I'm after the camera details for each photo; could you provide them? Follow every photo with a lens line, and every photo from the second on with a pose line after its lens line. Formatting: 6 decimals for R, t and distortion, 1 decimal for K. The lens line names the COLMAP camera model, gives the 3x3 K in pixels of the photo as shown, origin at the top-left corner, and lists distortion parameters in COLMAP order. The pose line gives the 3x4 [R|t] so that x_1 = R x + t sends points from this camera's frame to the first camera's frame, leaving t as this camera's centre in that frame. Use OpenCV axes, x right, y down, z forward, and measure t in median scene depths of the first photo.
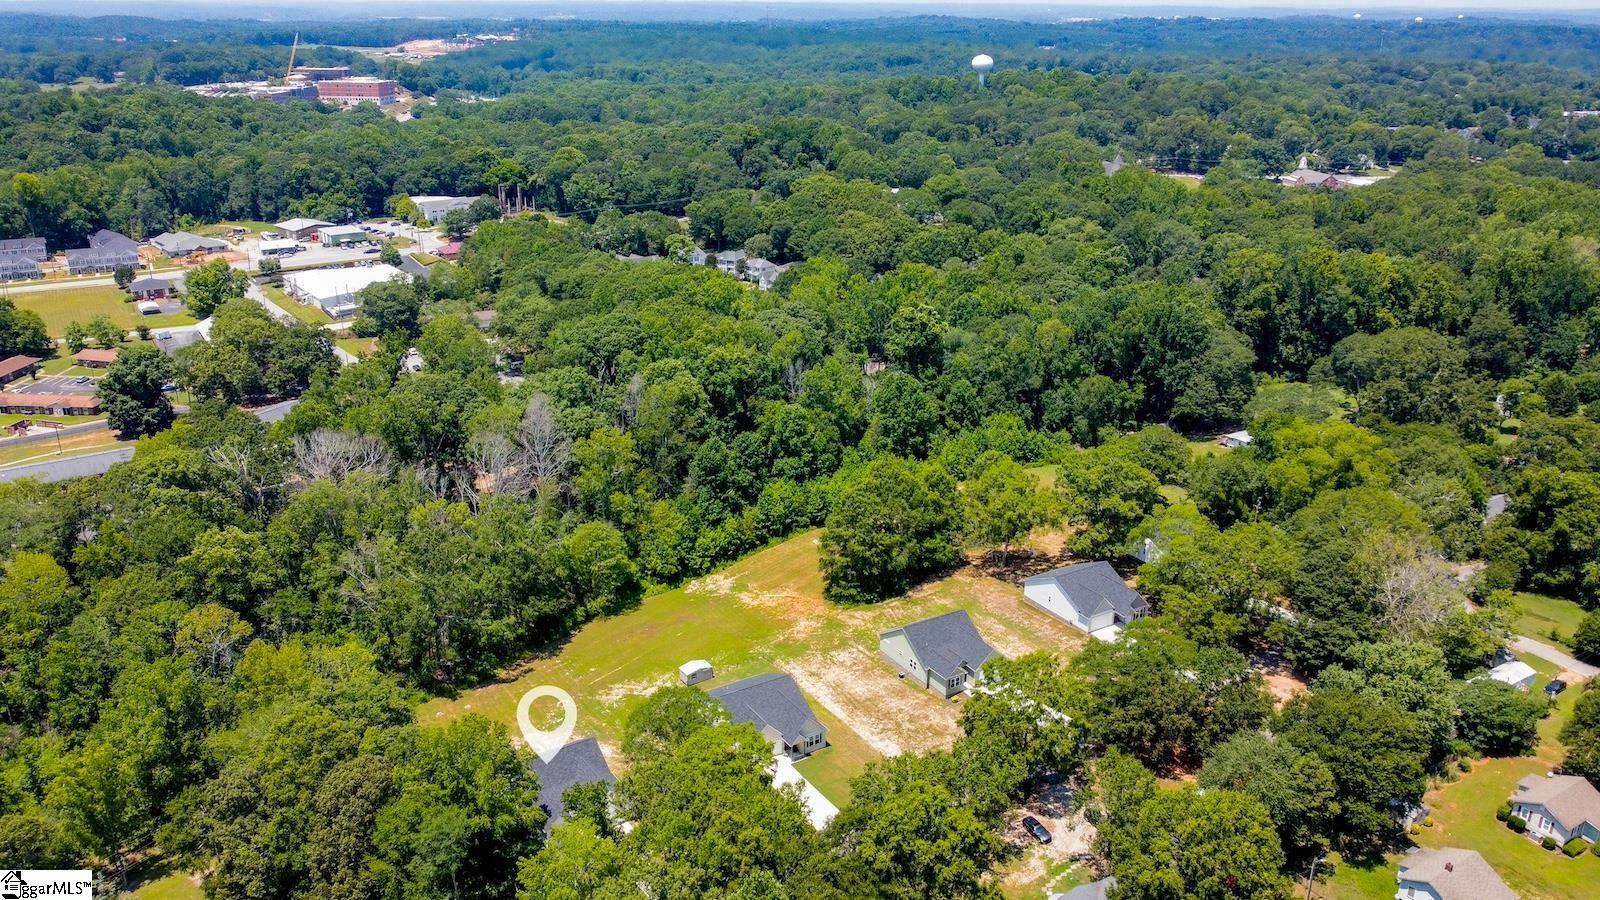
lens RADIAL K [[1209.5, 0, 792.4], [0, 1209.5, 449.0], [0, 0, 1]] dist [0.010344, -0.026035]
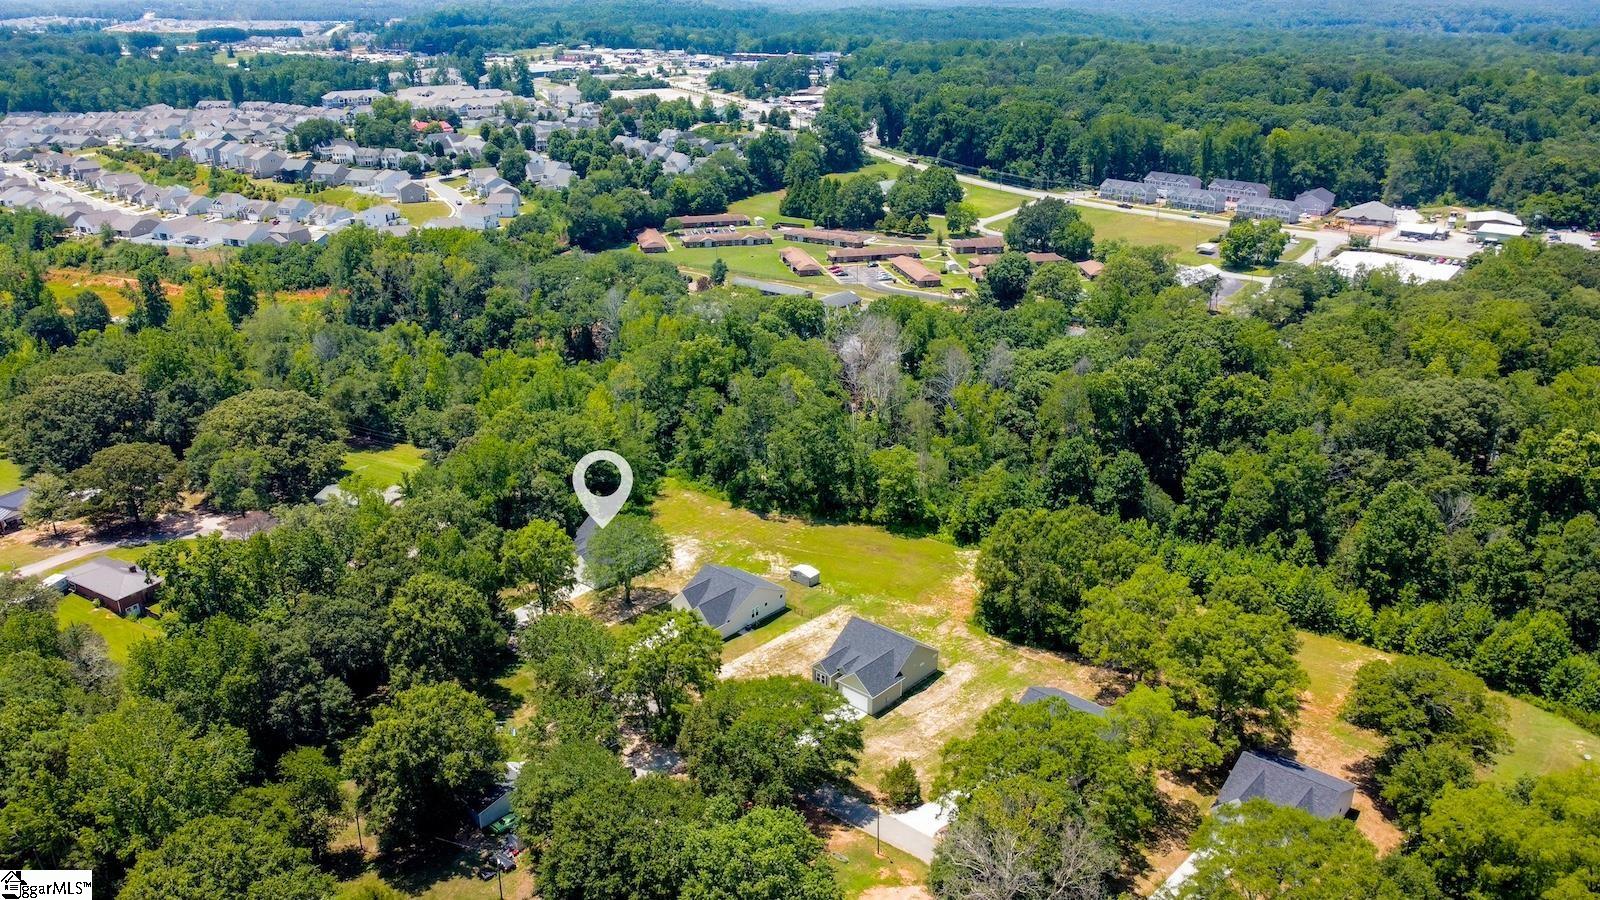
lens RADIAL K [[1209.5, 0, 792.4], [0, 1209.5, 449.0], [0, 0, 1]] dist [0.010344, -0.026035]
pose [[0.286843, 0.346676, -0.893049, 0.587859], [-0.331413, 0.910572, 0.247030, -0.131239], [0.898825, 0.225109, 0.376084, 0.359135]]
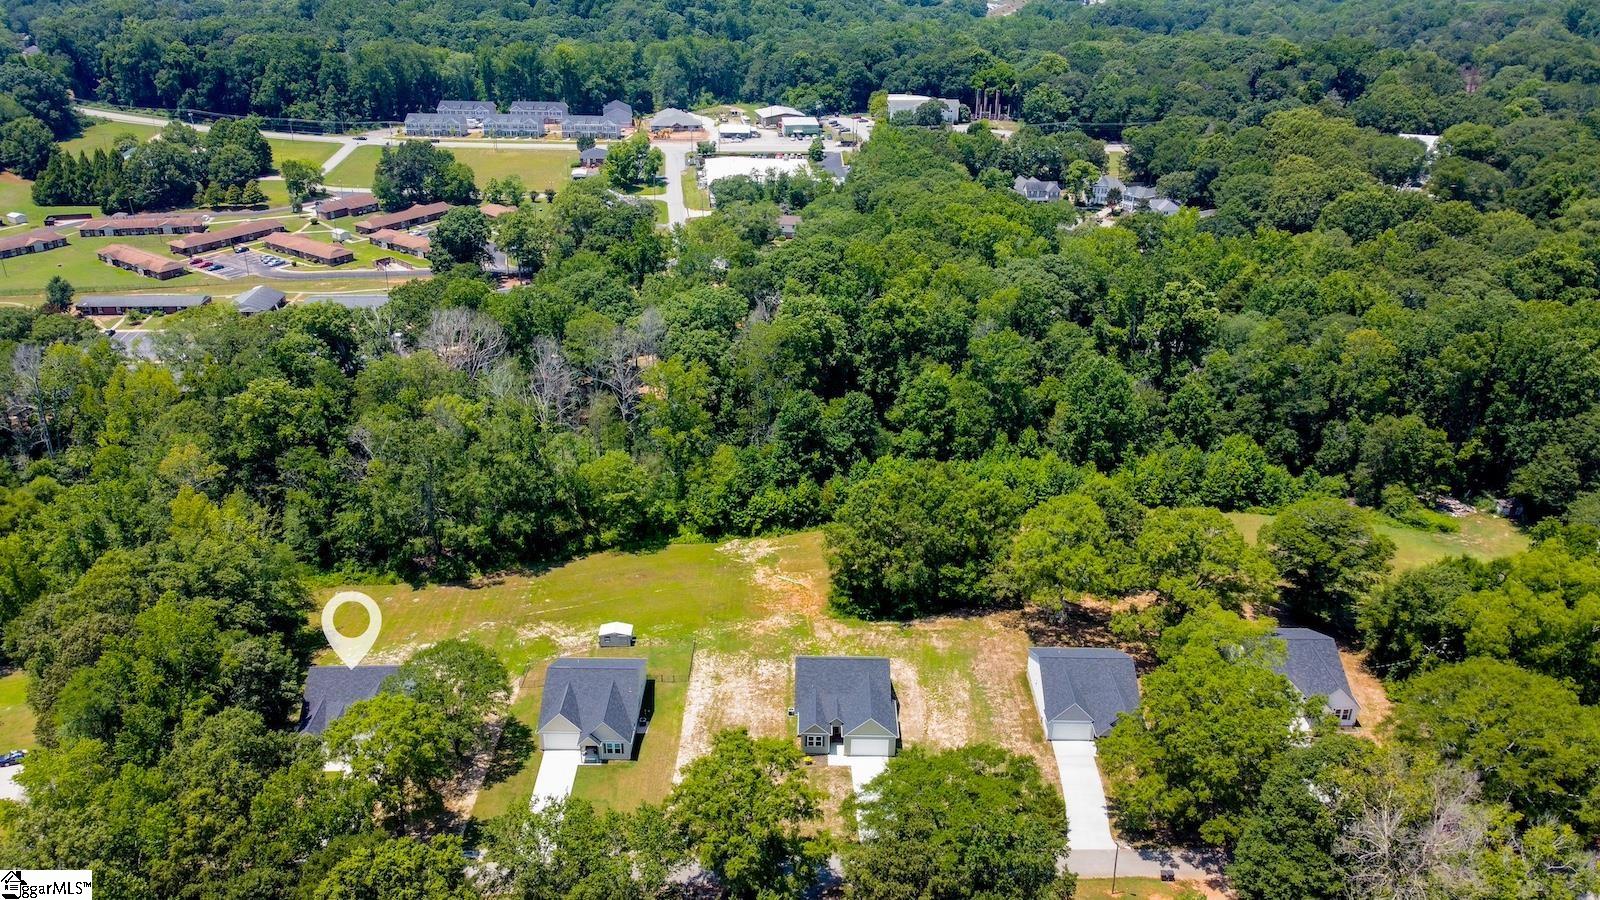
lens RADIAL K [[1209.5, 0, 792.4], [0, 1209.5, 449.0], [0, 0, 1]] dist [0.010344, -0.026035]
pose [[0.847850, 0.225184, -0.480044, 0.295394], [-0.188701, 0.974211, 0.123710, -0.061456], [0.495522, -0.014303, 0.868478, 0.179650]]
